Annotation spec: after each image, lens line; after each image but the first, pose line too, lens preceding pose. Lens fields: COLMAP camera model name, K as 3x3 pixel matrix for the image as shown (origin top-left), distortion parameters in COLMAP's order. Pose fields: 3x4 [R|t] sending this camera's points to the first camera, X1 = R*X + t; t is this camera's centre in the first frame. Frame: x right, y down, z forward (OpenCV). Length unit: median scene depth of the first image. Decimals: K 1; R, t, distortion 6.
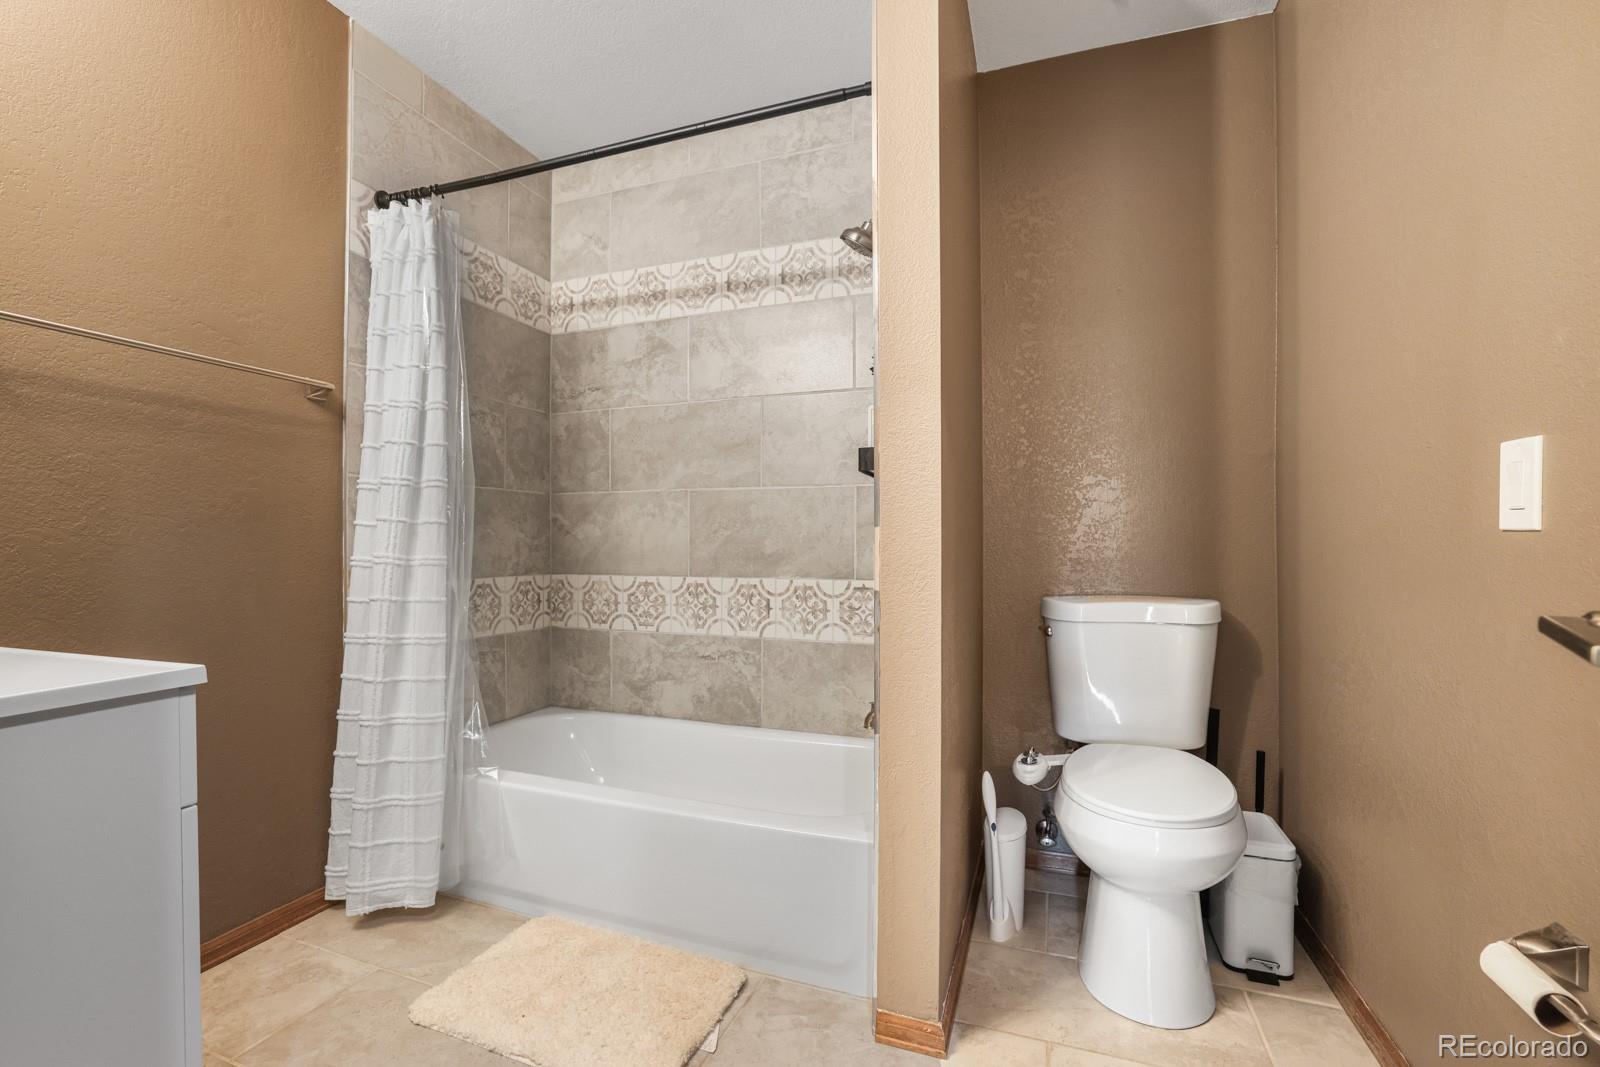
lens RADIAL K [[696.2, 0, 791.3], [0, 696.2, 546.2], [0, 0, 1]] dist [-0.019306, 0.003777]
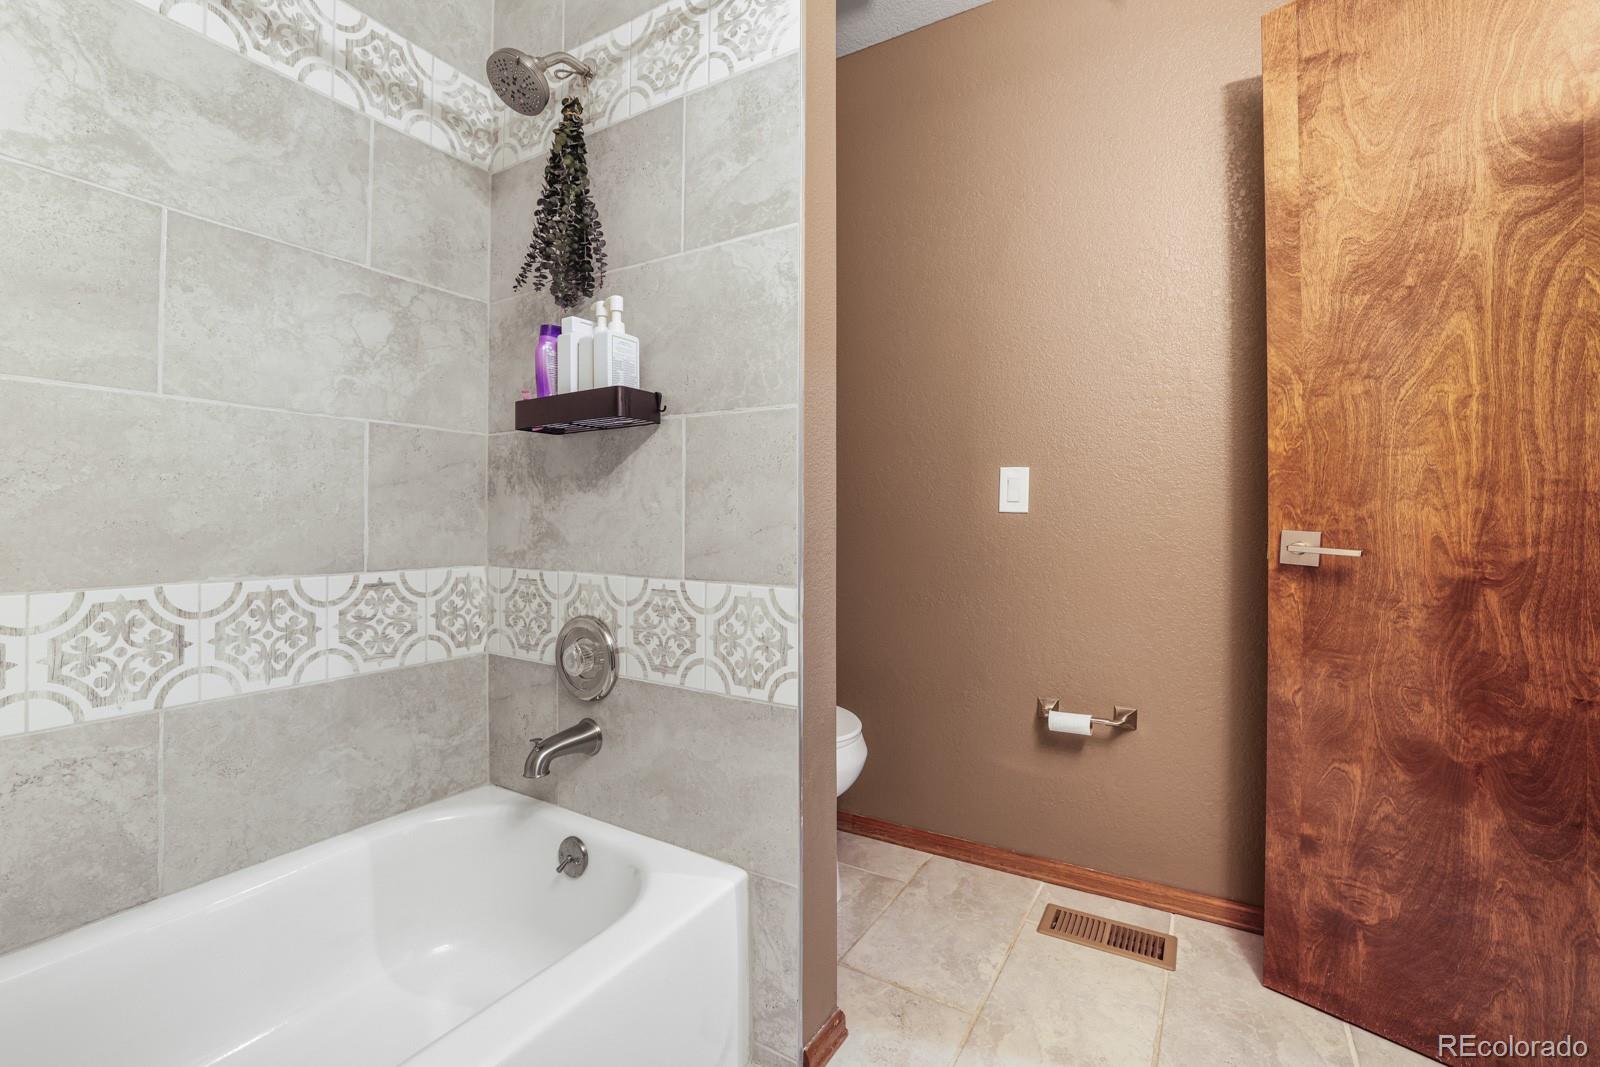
lens RADIAL K [[696.2, 0, 794.5], [0, 696.2, 517.3], [0, 0, 1]] dist [-0.019306, 0.003777]
pose [[0.193264, -0.000180, 0.981147, -0.431271], [-0.004114, 0.999991, 0.000994, -0.002955], [-0.981138, -0.004228, 0.193262, 0.493341]]
